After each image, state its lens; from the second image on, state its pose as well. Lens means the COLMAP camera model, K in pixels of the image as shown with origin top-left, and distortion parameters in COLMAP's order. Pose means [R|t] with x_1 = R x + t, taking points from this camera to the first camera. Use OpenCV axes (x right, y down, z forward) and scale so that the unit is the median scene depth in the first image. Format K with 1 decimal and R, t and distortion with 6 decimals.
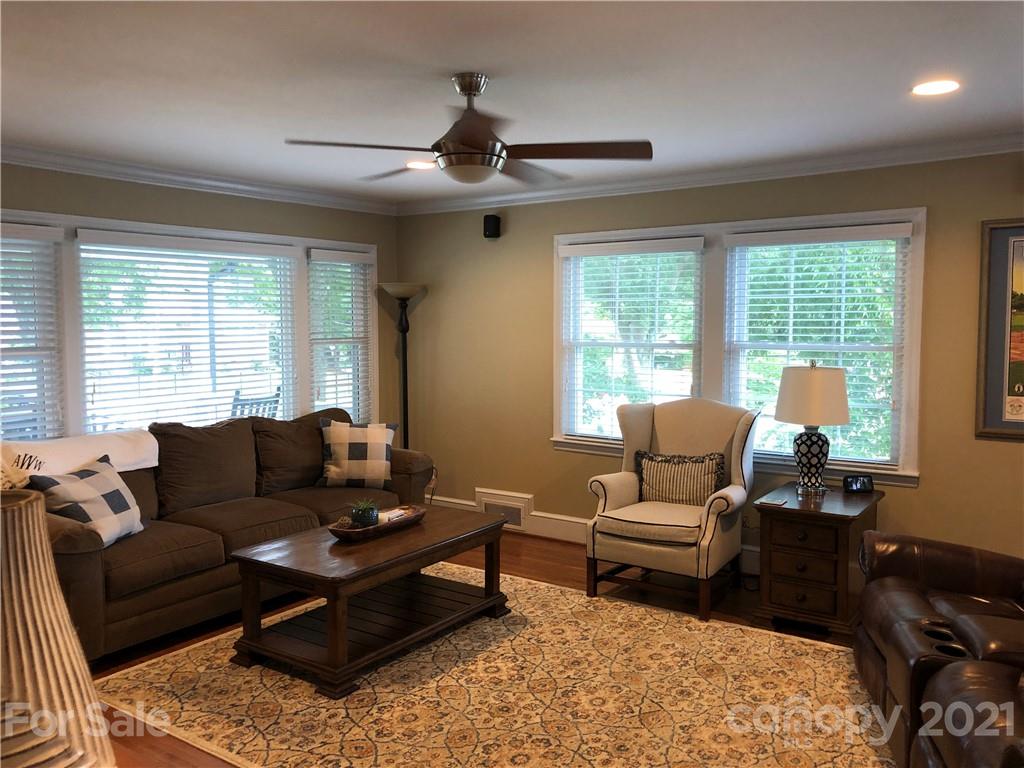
lens RADIAL K [[834.3, 0, 518.8], [0, 834.3, 382.5], [0, 0, 1]] dist [0.059608, -0.089397]
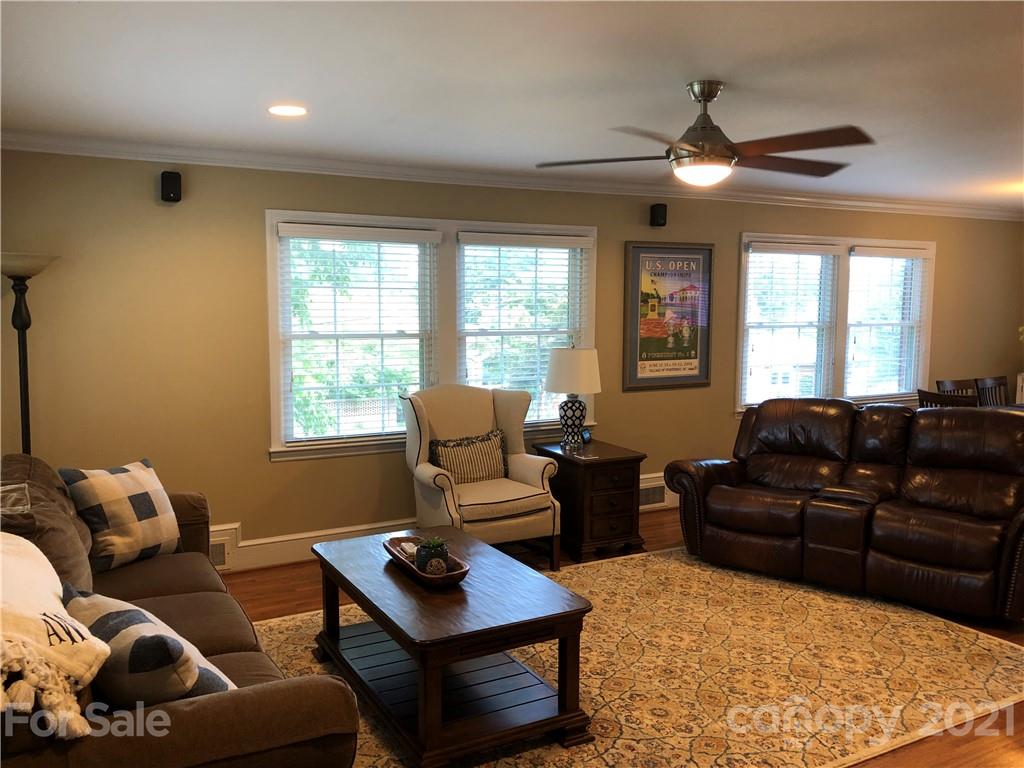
lens RADIAL K [[834.3, 0, 506.3], [0, 834.3, 377.3], [0, 0, 1]] dist [0.059608, -0.089397]
pose [[0.455036, -0.077675, 0.887079, -0.814003], [0.064547, 0.996445, 0.054141, -0.049222], [-0.888130, 0.032622, 0.458432, 0.524238]]
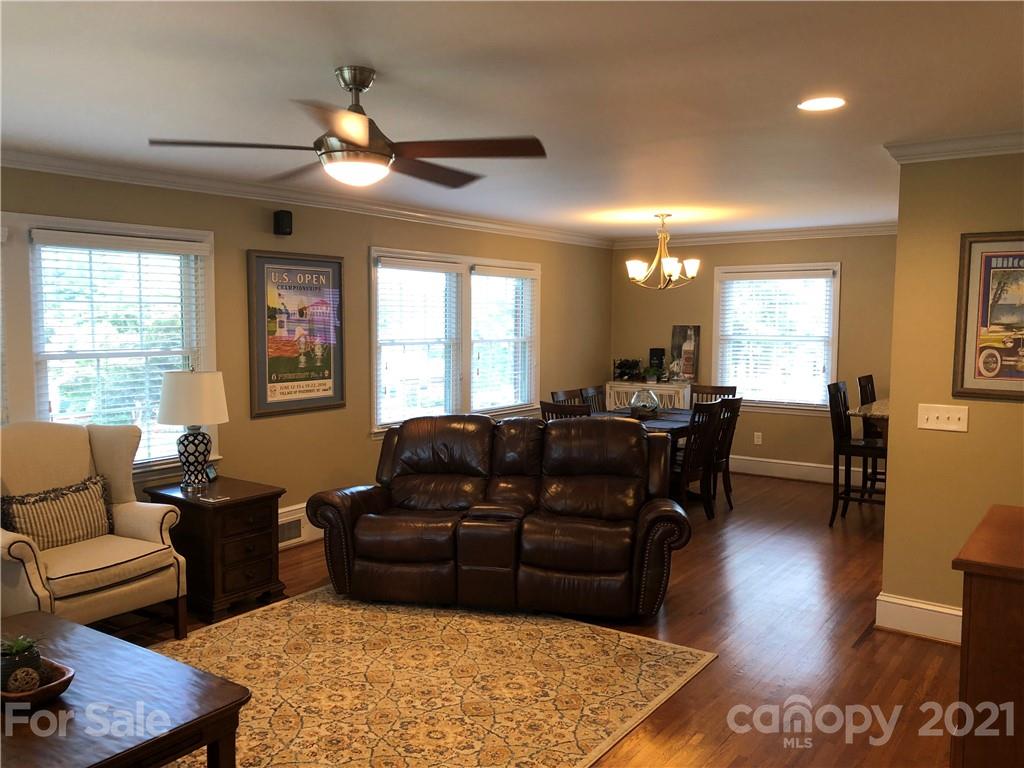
lens RADIAL K [[834.3, 0, 509.9], [0, 834.3, 381.7], [0, 0, 1]] dist [0.059608, -0.089397]
pose [[0.005621, -0.072818, 0.997329, -0.722887], [0.073410, 0.994684, 0.072211, -0.053461], [-0.997286, 0.072808, 0.010936, 0.592646]]
